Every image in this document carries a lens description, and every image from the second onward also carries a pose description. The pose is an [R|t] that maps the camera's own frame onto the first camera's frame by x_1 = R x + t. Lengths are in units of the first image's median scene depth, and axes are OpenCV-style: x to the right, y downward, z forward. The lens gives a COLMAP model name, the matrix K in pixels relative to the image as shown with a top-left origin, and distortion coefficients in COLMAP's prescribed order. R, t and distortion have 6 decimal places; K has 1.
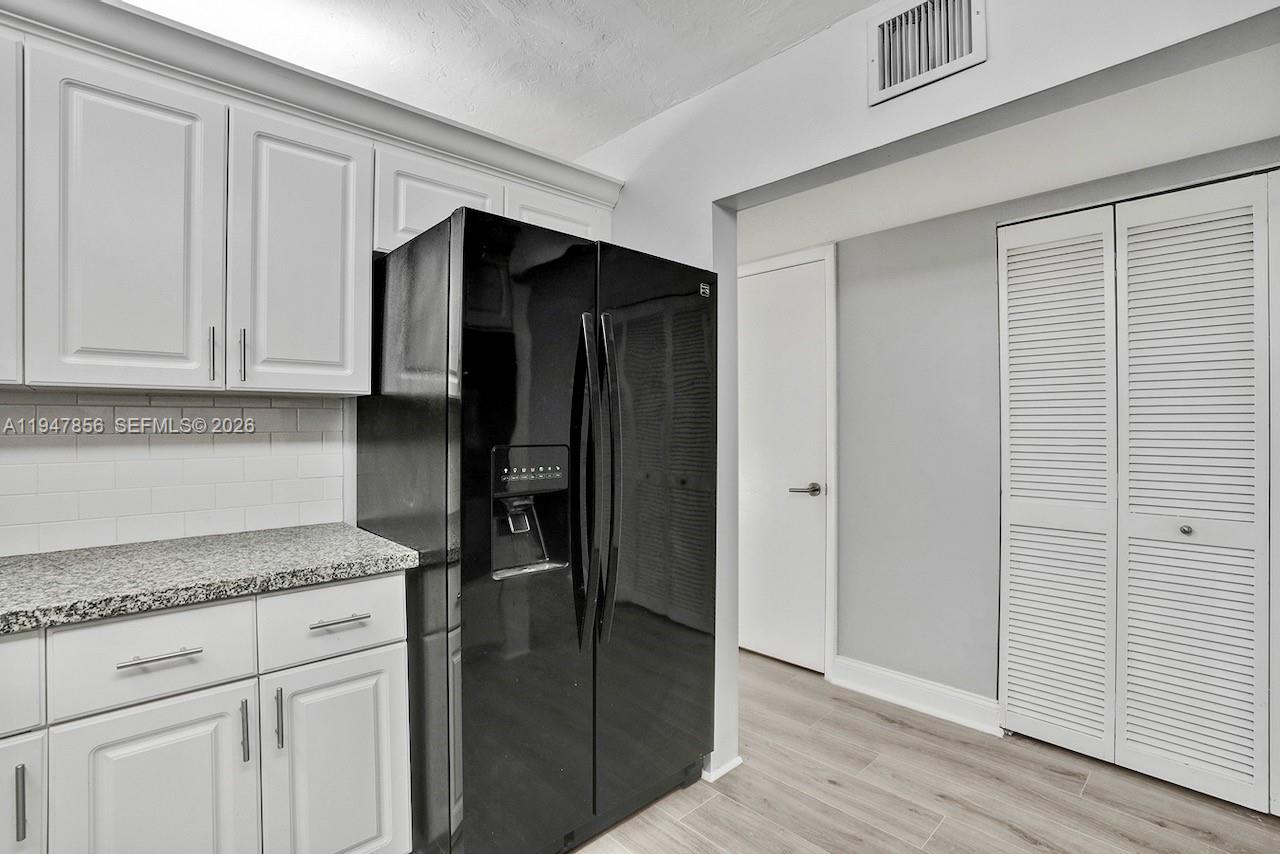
lens RADIAL K [[592.3, 0, 640.0], [0, 592.3, 426.2], [0, 0, 1]] dist [-0.058850, 0.015400]
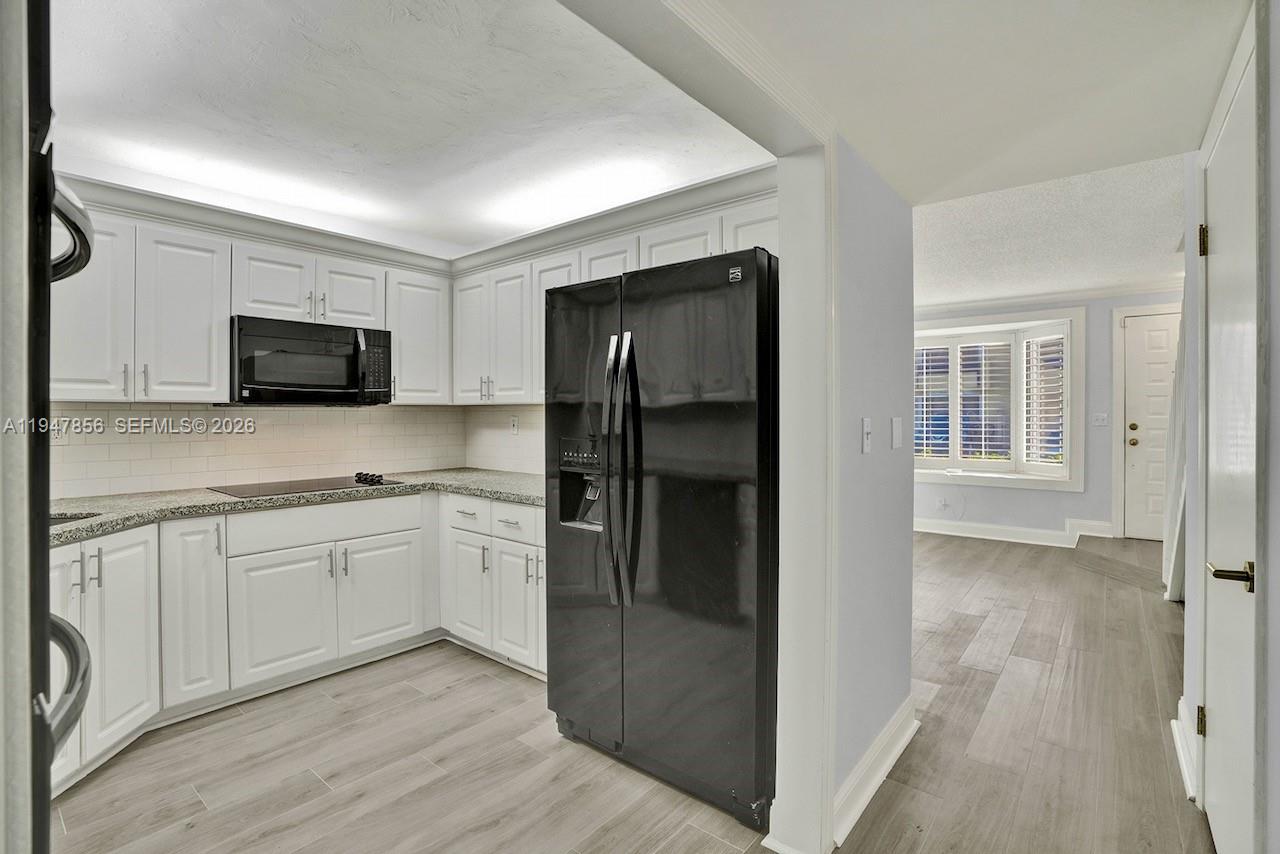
lens RADIAL K [[592.3, 0, 646.8], [0, 592.3, 415.2], [0, 0, 1]] dist [-0.058850, 0.015400]
pose [[0.155042, 0.010465, -0.987852, 1.505296], [0.000333, 0.999943, 0.010646, -0.044146], [0.987908, -0.001979, 0.155030, 1.138201]]
